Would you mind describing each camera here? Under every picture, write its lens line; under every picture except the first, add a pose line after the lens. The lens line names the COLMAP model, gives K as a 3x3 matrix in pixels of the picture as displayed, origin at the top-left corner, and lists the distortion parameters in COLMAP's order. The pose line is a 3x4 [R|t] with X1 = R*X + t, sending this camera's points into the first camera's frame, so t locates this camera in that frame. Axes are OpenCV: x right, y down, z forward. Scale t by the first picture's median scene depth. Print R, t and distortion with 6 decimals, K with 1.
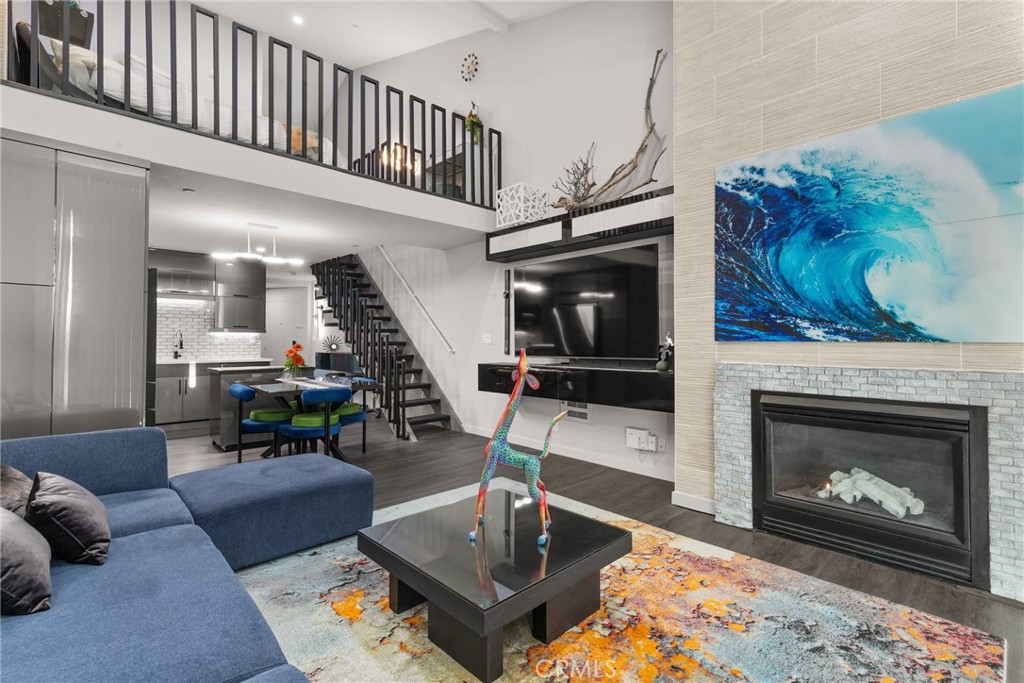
lens RADIAL K [[459.8, 0, 512.6], [0, 459.8, 335.2], [0, 0, 1]] dist [0.000432, 0.000204]
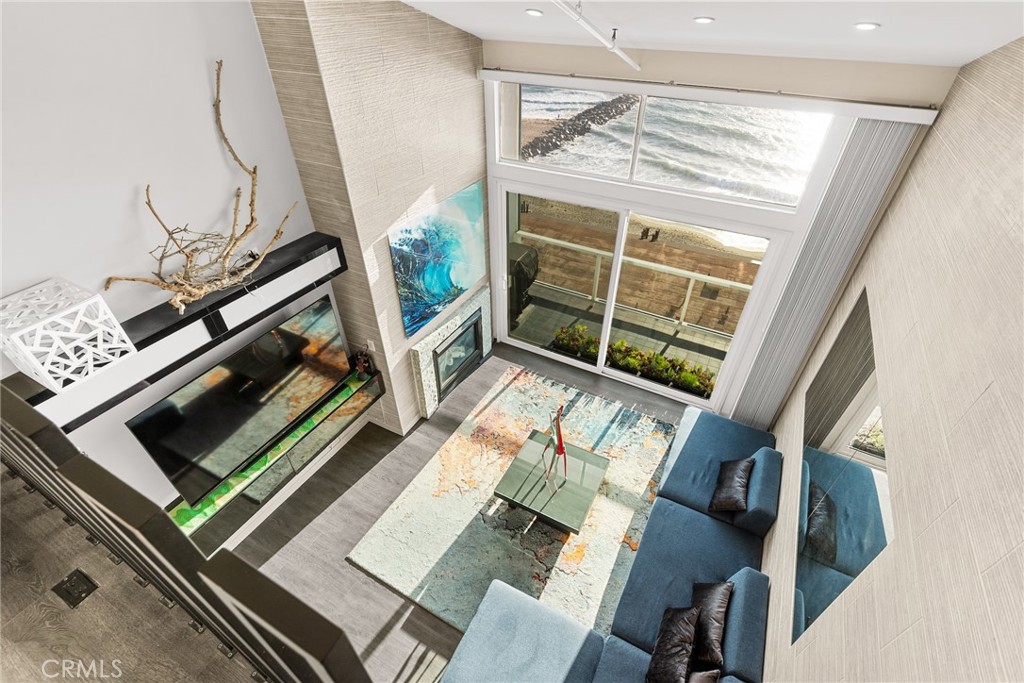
lens RADIAL K [[459.8, 0, 513.2], [0, 459.8, 335.3], [0, 0, 1]] dist [0.000432, 0.000204]
pose [[-0.306782, -0.581979, 0.753117, -0.883915], [-0.018474, 0.794765, 0.606637, -1.021223], [-0.951601, 0.172192, -0.254571, 1.154064]]
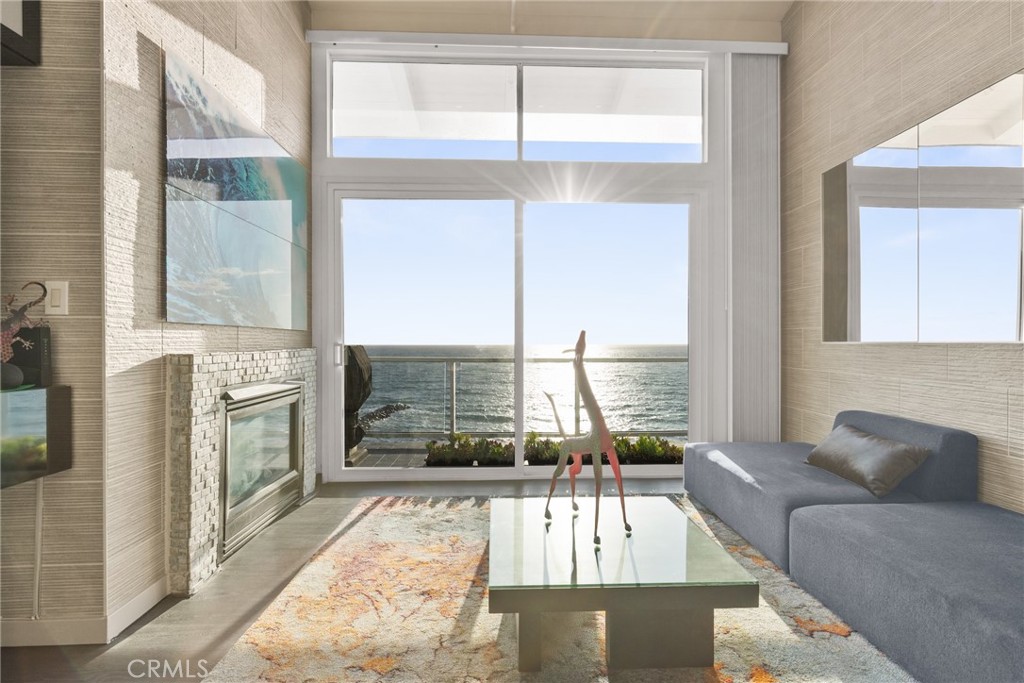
lens RADIAL K [[496.5, 0, 518.2], [0, 496.5, 339.2], [0, 0, 1]] dist [-0.004574, 0.000803]
pose [[-0.753038, 0.002642, 0.657972, -0.403931], [-0.011734, 0.999779, -0.017443, 0.047451], [-0.657873, -0.020856, -0.752840, 1.310792]]
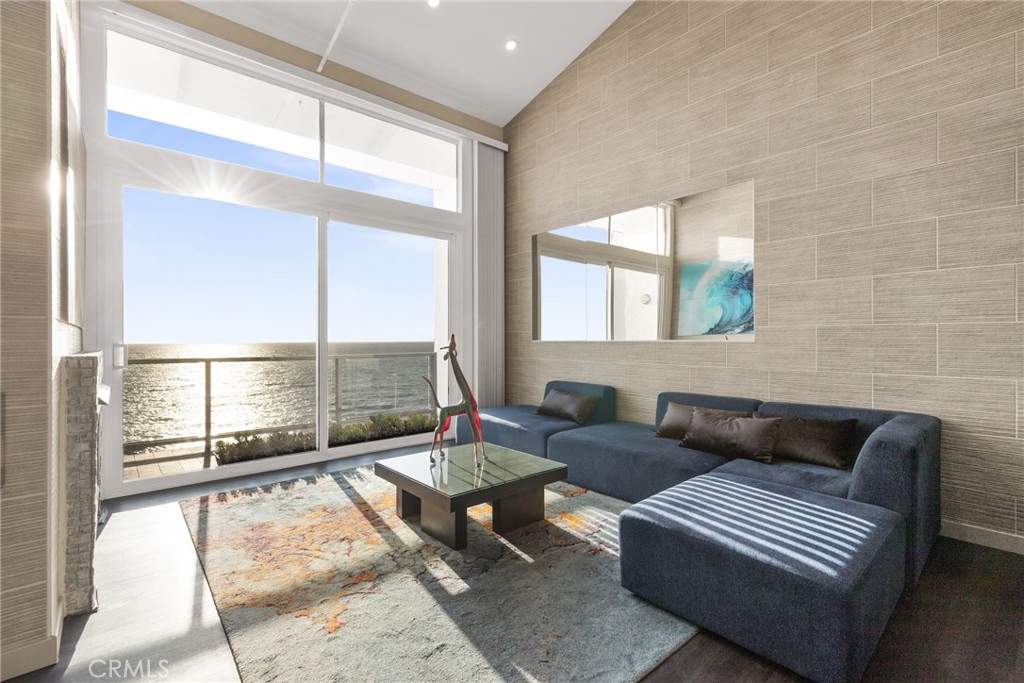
lens RADIAL K [[459.8, 0, 515.0], [0, 459.8, 333.4], [0, 0, 1]] dist [0.000432, 0.000204]
pose [[-0.999236, 0.002479, 0.038991, -0.167913], [0.001304, 0.999545, -0.030128, 0.050542], [-0.039048, -0.030054, -0.998785, 1.717851]]
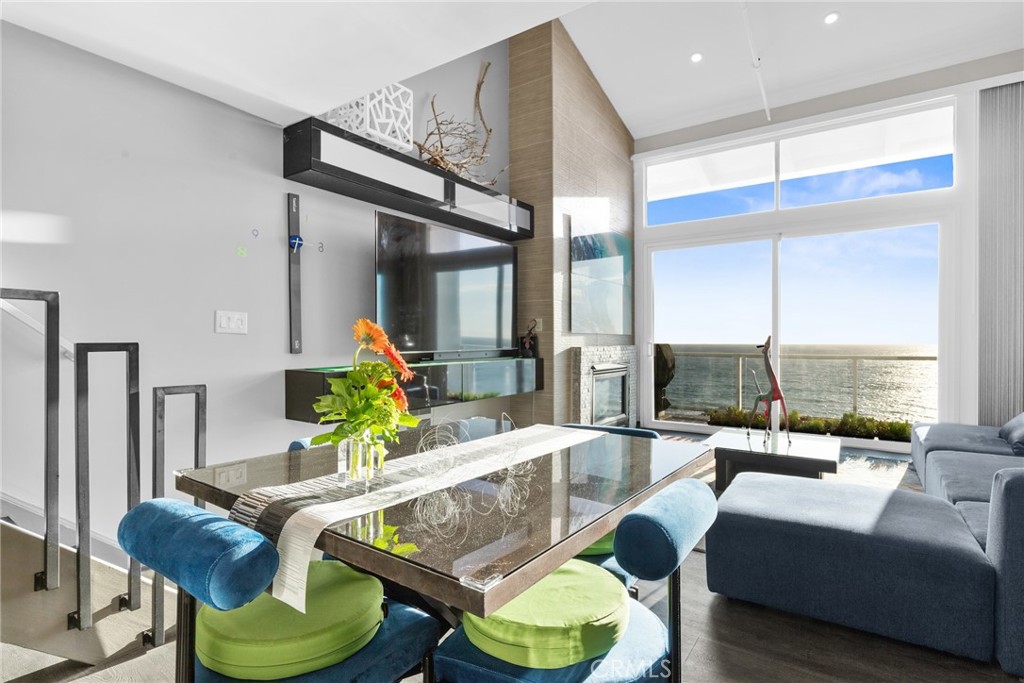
lens RADIAL K [[496.5, 0, 511.4], [0, 496.5, 339.3], [0, 0, 1]] dist [-0.004574, 0.000803]
pose [[-0.195734, 0.000518, 0.980657, -1.175384], [-0.018830, 0.999814, -0.004286, 0.048234], [-0.980476, -0.019304, -0.195688, 1.643190]]
